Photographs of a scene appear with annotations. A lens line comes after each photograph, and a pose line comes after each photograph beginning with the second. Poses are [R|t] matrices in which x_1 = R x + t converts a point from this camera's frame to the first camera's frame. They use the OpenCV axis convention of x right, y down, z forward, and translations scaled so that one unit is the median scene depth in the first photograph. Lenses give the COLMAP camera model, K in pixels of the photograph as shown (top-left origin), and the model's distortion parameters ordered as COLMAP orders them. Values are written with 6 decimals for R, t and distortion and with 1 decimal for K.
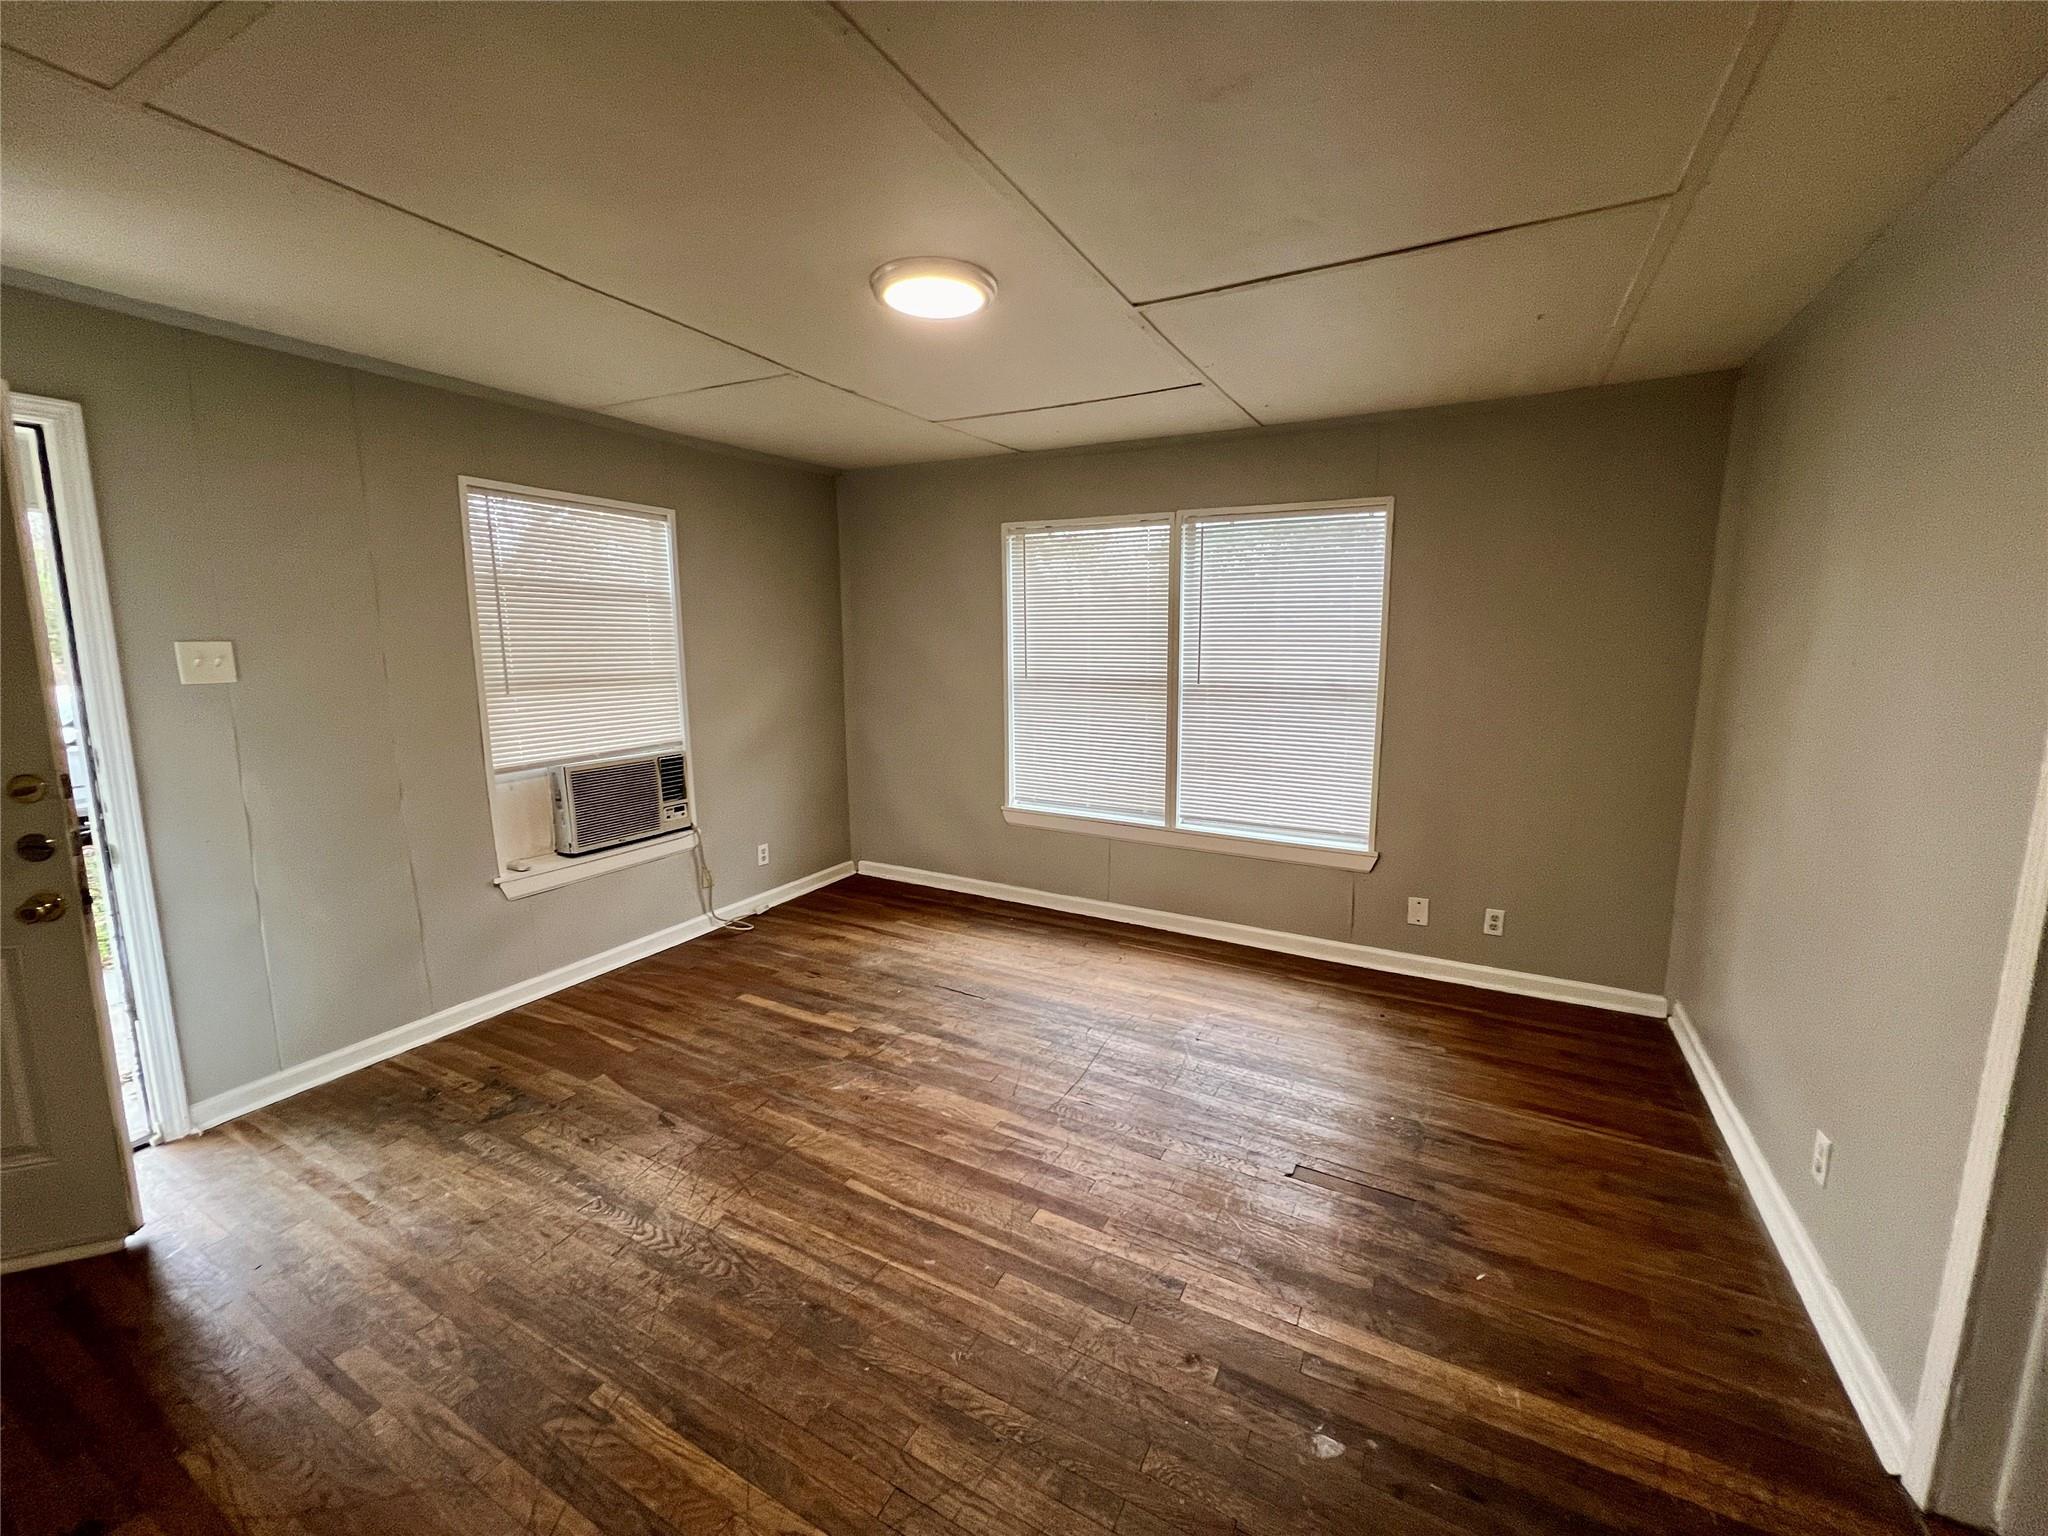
lens RADIAL K [[816.5, 0, 1024.0], [0, 816.5, 768.0], [0, 0, 1]] dist [-0.001385, 0.000217]
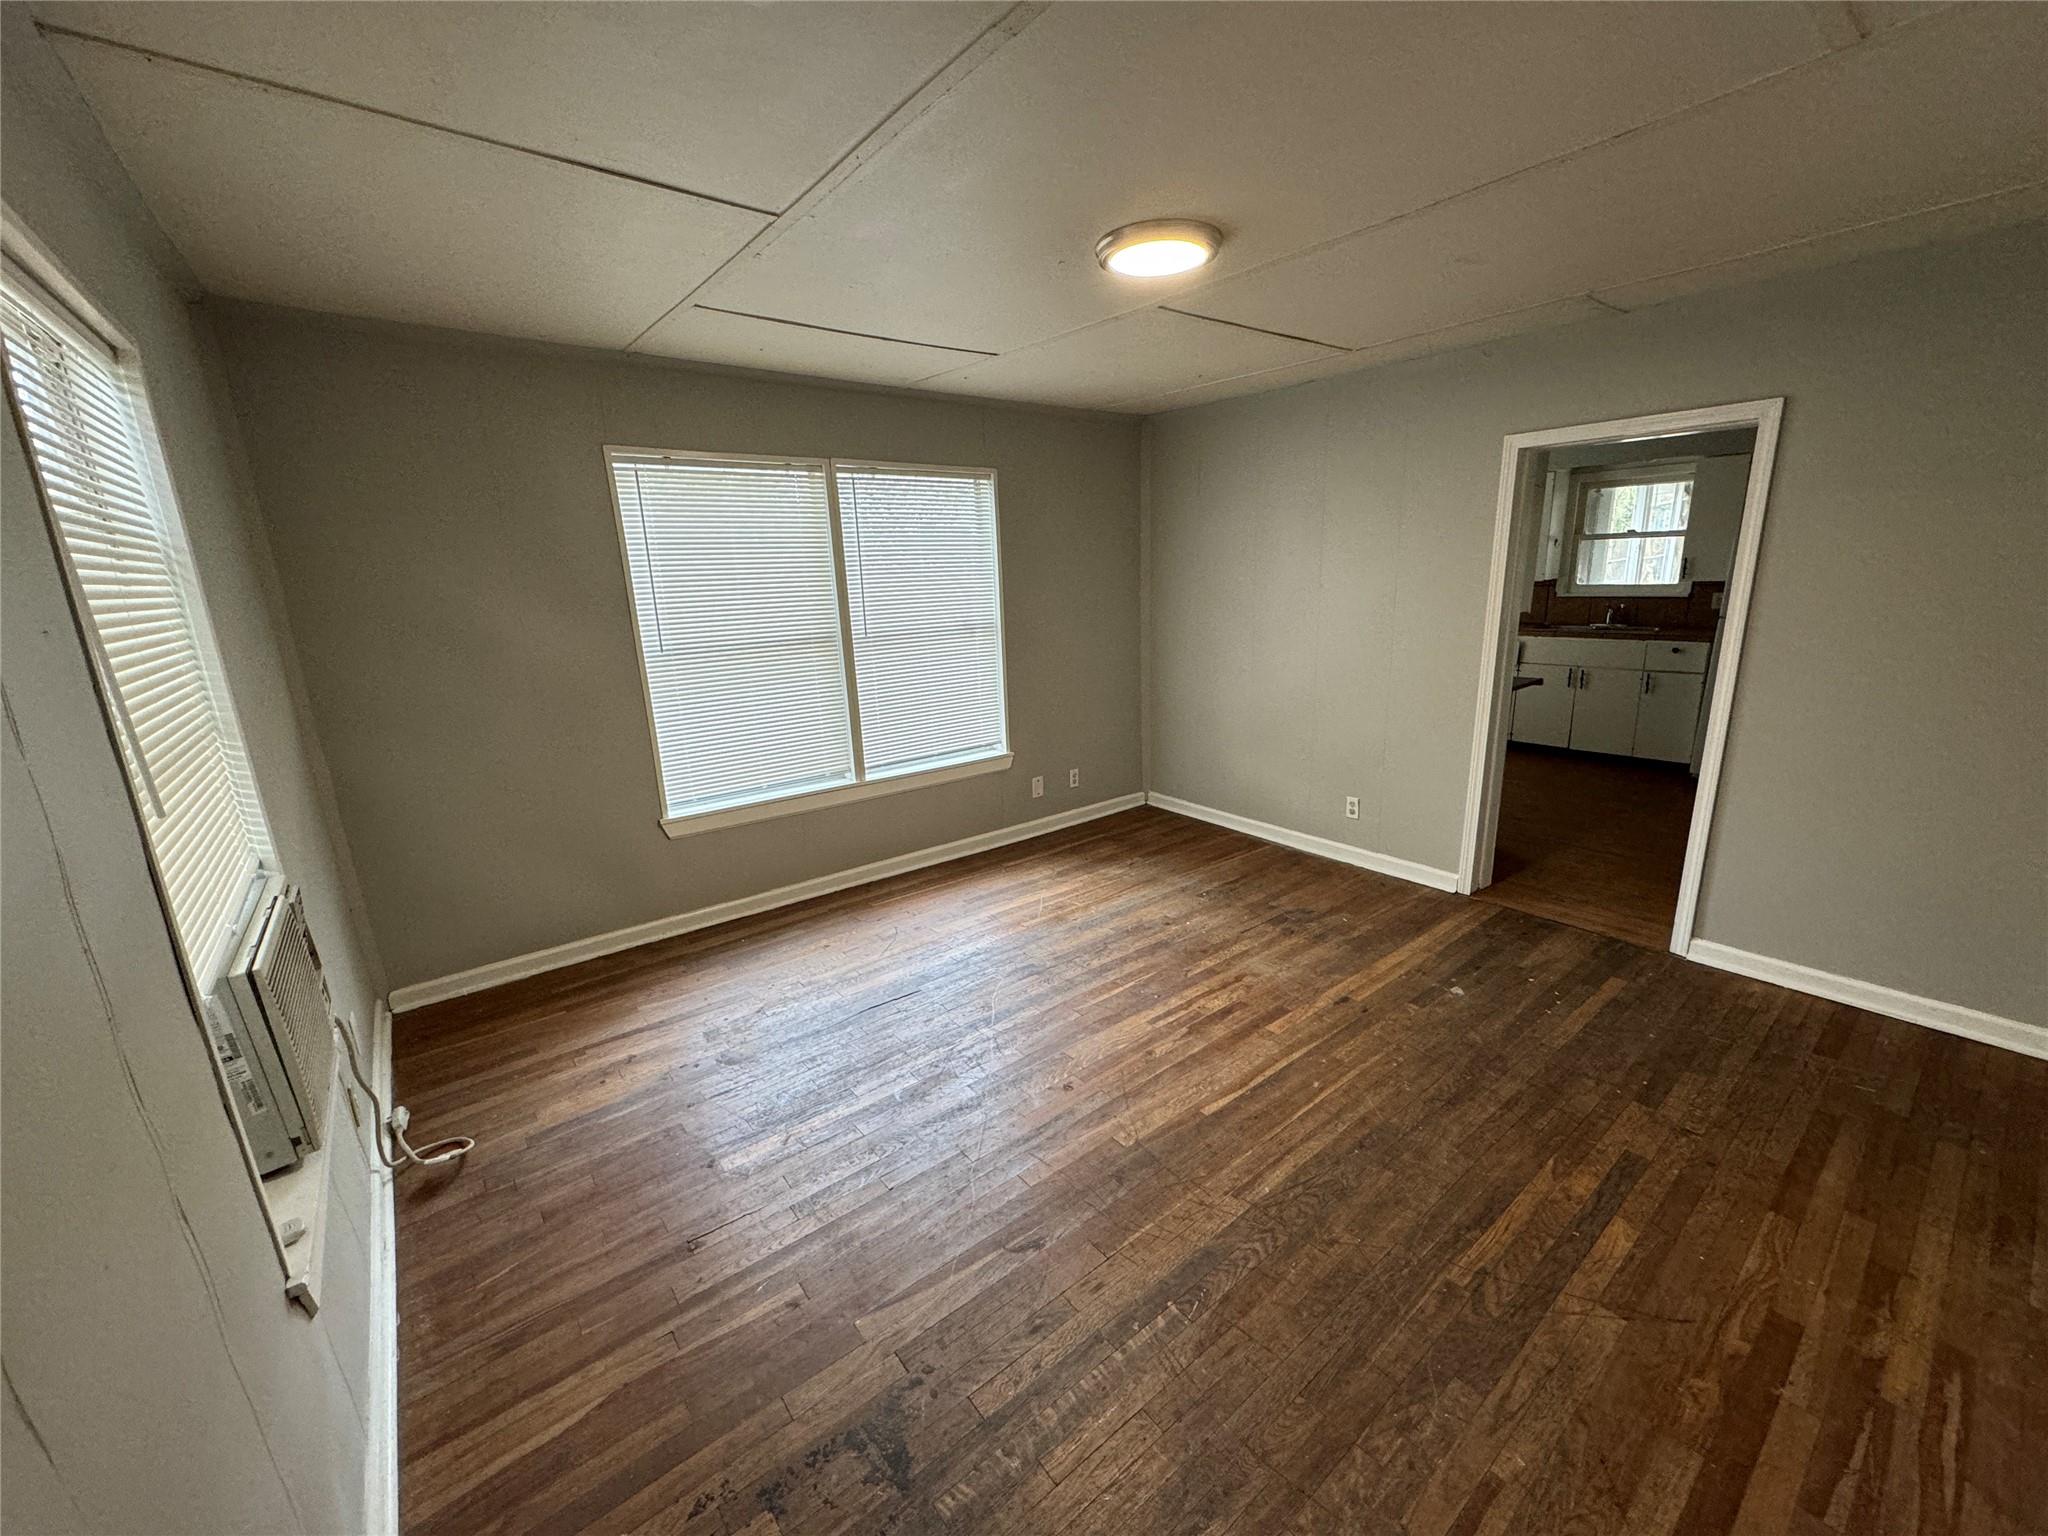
lens RADIAL K [[808.5, 0, 1024.0], [0, 808.5, 768.0], [0, 0, 1]] dist [-0.001060, 0.000050]
pose [[0.402174, -0.237422, 0.884244, -0.730205], [0.175603, 0.967864, 0.180007, -0.103816], [-0.898565, 0.082881, 0.430942, 0.460599]]
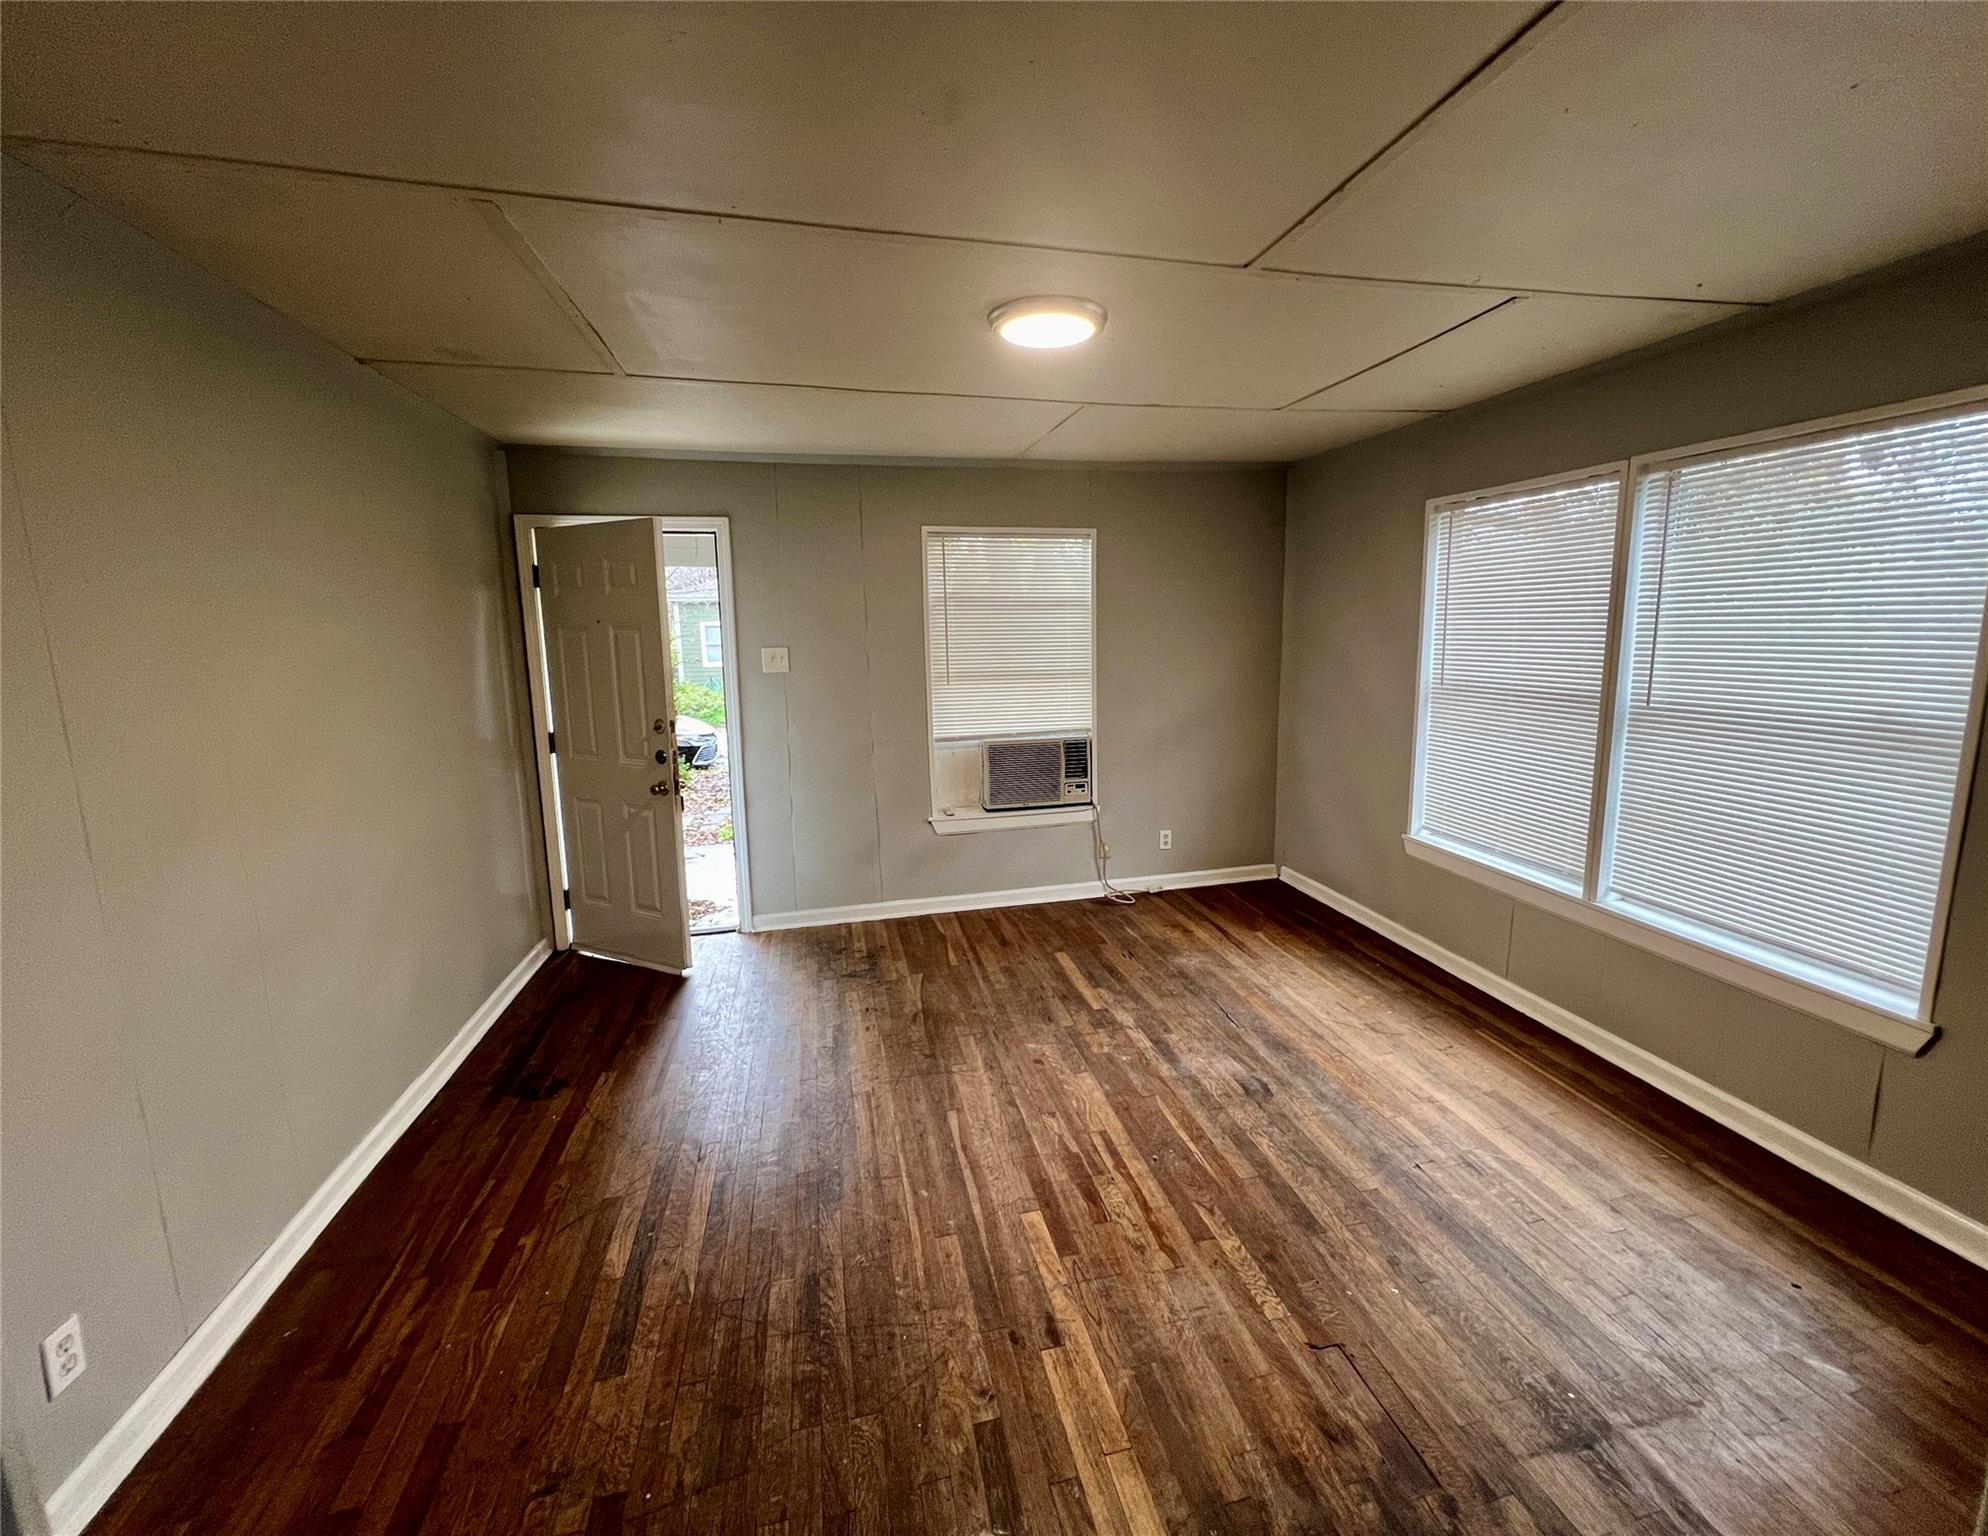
lens RADIAL K [[818.4, 0, 1022.5], [0, 818.4, 768.7], [0, 0, 1]] dist [-0.001583, -0.000164]
pose [[0.670586, 0.115277, -0.732821, 0.425102], [-0.101826, 0.992806, 0.062995, -0.045220], [0.734810, 0.032377, 0.677499, 0.165001]]
